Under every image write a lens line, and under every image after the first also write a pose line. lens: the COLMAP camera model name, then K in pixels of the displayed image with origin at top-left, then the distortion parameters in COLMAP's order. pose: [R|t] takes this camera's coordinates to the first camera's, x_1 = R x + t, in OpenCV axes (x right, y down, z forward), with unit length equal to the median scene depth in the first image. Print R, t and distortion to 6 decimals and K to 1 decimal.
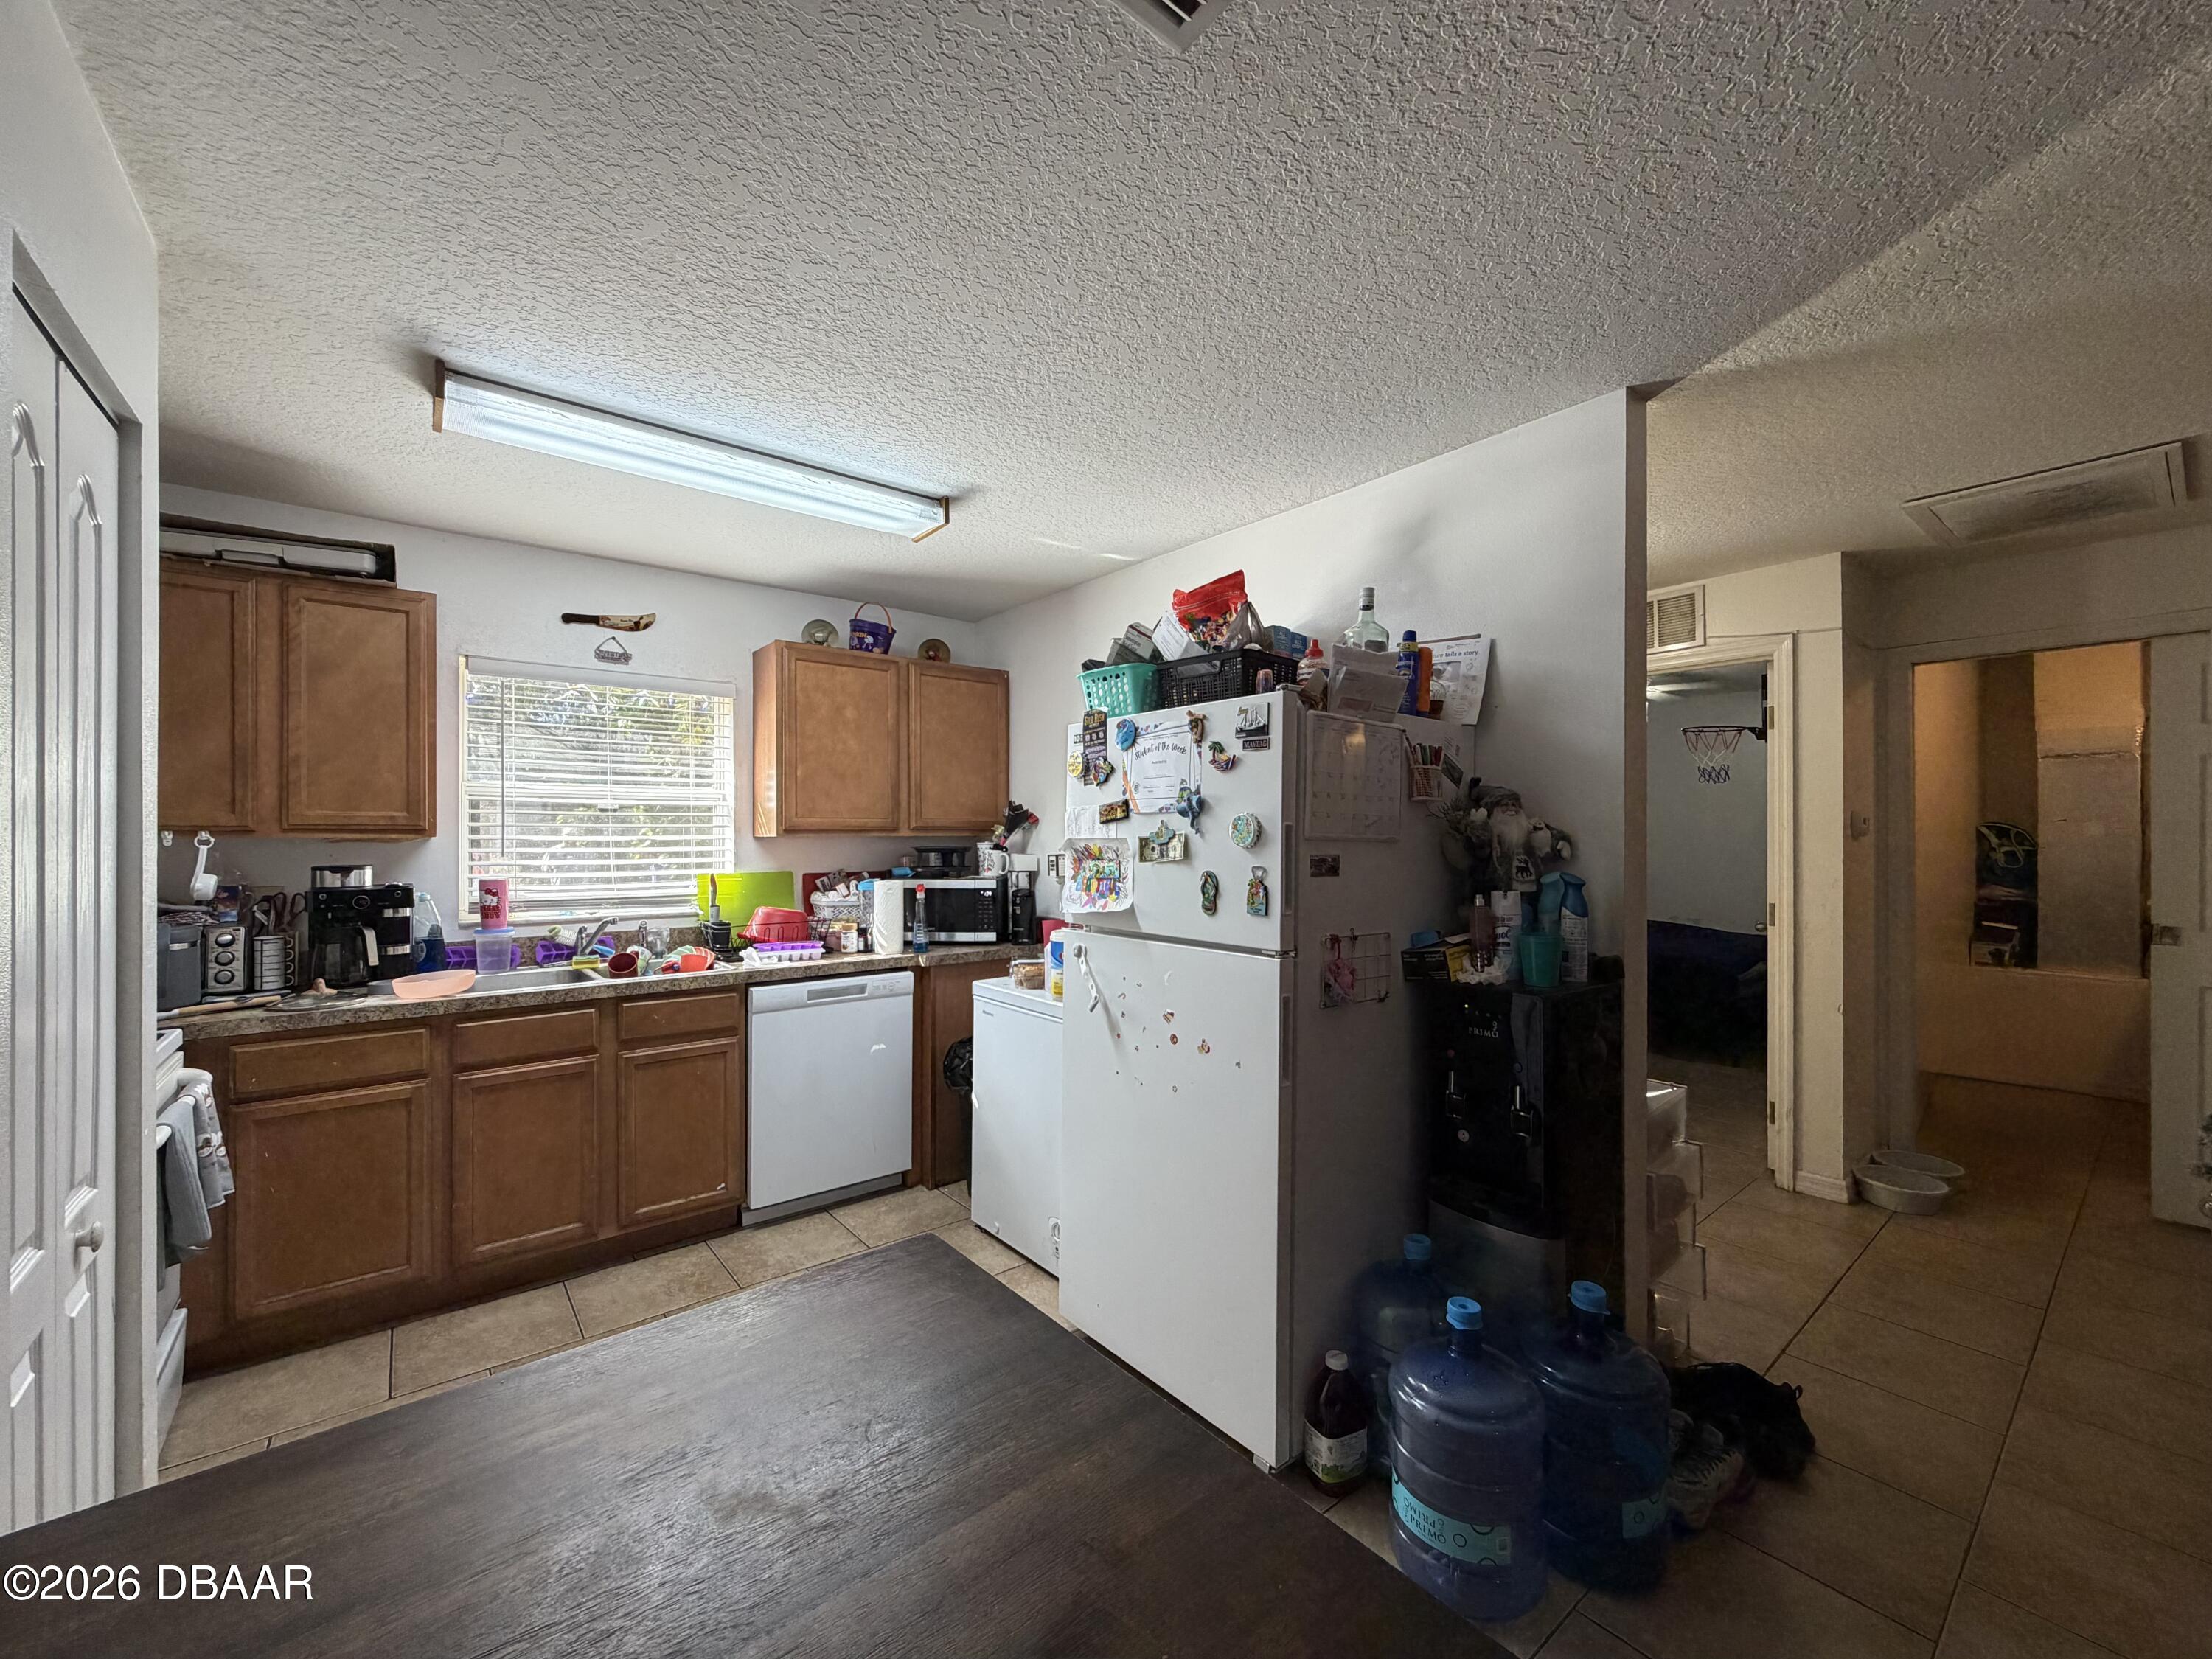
lens RADIAL K [[883.9, 0, 1114.2], [0, 883.9, 828.0], [0, 0, 1]] dist [-0.002287, 0.000185]
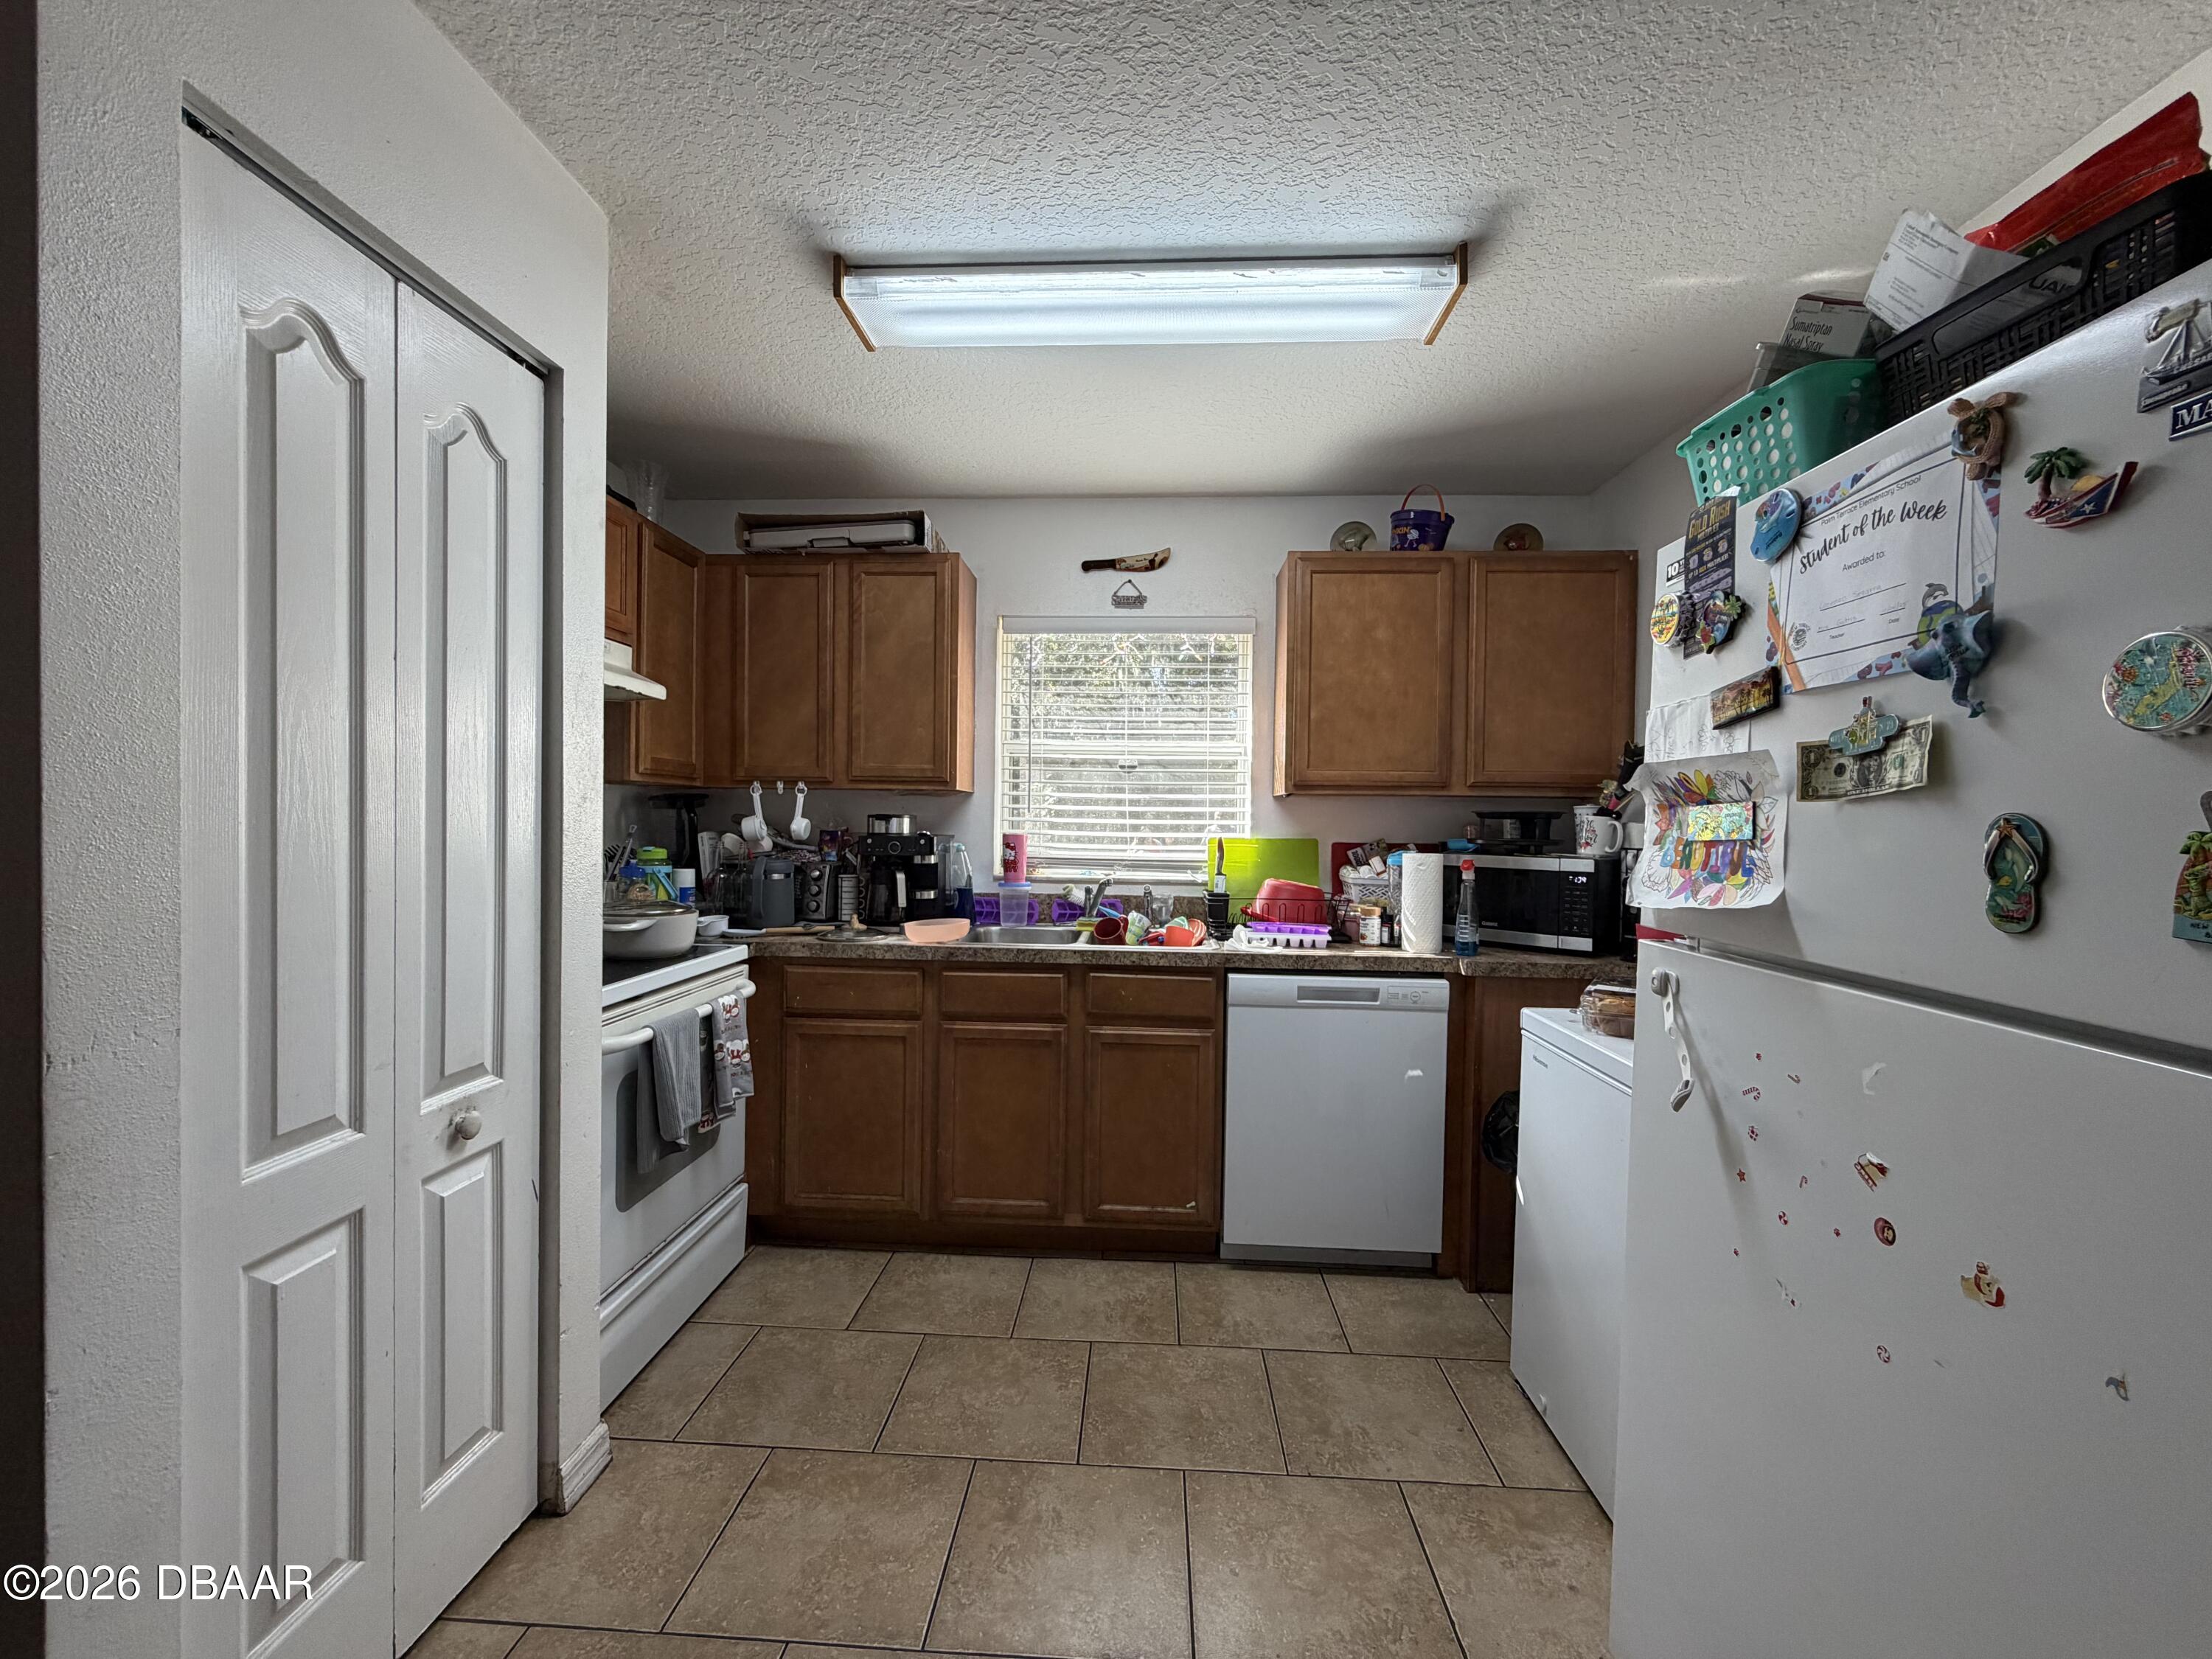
lens RADIAL K [[883.9, 0, 1097.3], [0, 883.9, 832.7], [0, 0, 1]] dist [-0.002287, 0.000185]
pose [[0.734931, 0.020871, -0.677821, 0.058711], [-0.009812, 0.999749, 0.020145, 0.041199], [0.678071, -0.008154, 0.734951, 0.370714]]
